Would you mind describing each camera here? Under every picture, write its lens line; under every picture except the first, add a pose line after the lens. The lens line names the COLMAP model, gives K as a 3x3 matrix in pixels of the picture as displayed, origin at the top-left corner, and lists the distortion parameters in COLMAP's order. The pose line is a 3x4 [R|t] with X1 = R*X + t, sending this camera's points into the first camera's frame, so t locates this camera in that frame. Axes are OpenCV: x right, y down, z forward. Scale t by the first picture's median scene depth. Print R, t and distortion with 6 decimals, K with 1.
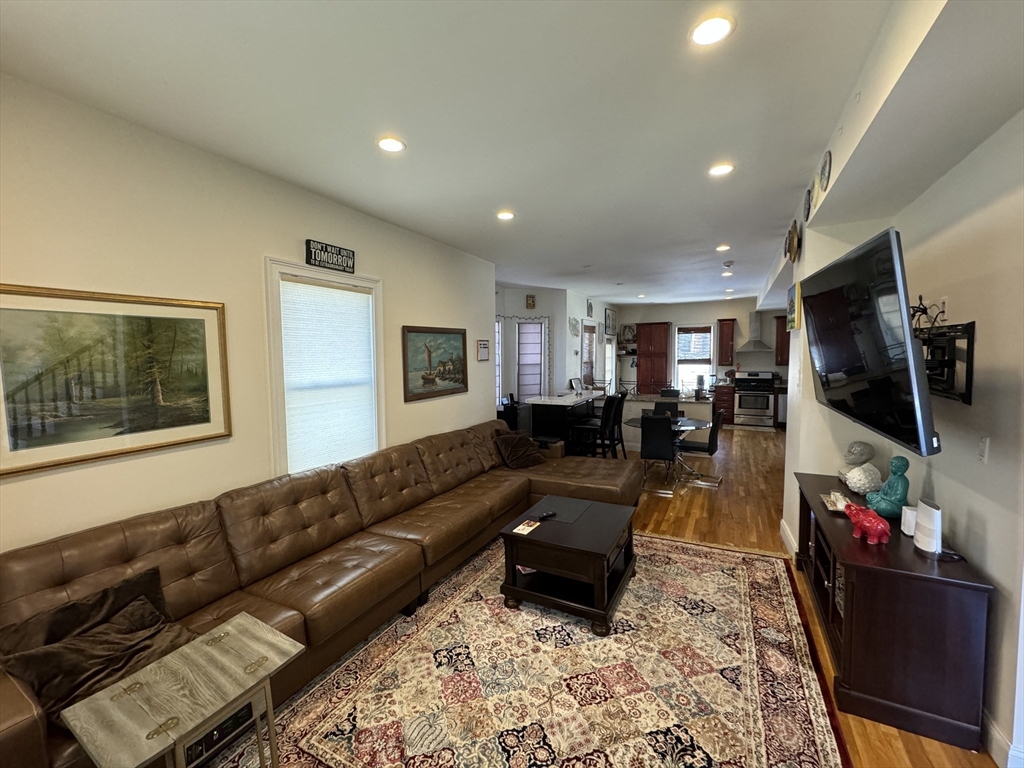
lens RADIAL K [[403.5, 0, 511.3], [0, 403.5, 382.2], [0, 0, 1]] dist [-0.000025, 0.000045]
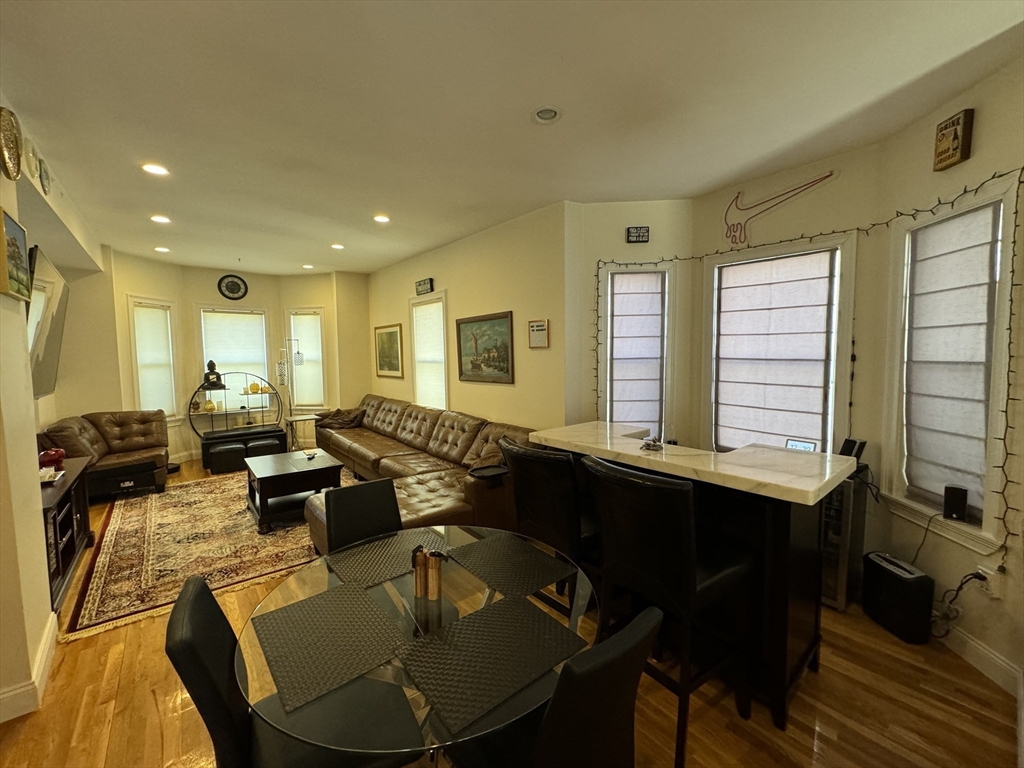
lens RADIAL K [[403.5, 0, 508.9], [0, 403.5, 381.8], [0, 0, 1]] dist [-0.000025, 0.000045]
pose [[-0.364105, 0.084554, -0.927512, 0.777496], [-0.050035, 0.992657, 0.110134, -0.085109], [0.930013, 0.086508, -0.357201, 1.468843]]
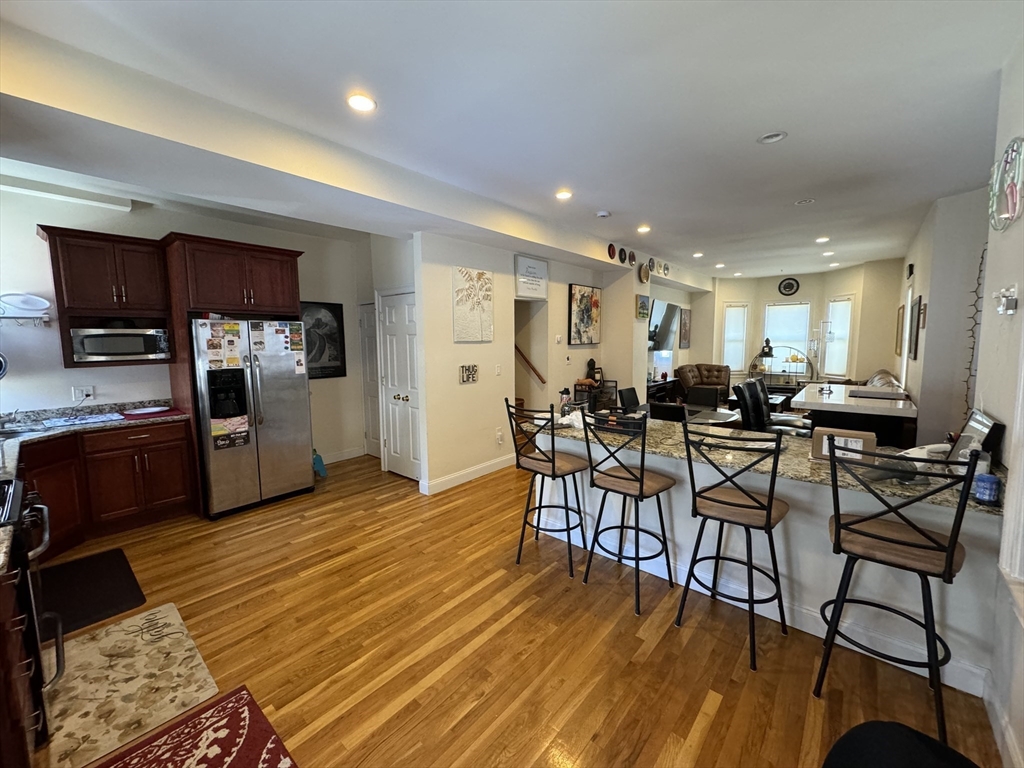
lens RADIAL K [[403.5, 0, 508.8], [0, 403.5, 380.7], [0, 0, 1]] dist [-0.000025, 0.000045]
pose [[-0.978672, 0.009376, 0.205215, 0.762288], [0.044309, 0.985078, 0.166305, -0.120703], [-0.200593, 0.171851, -0.964484, 1.993749]]
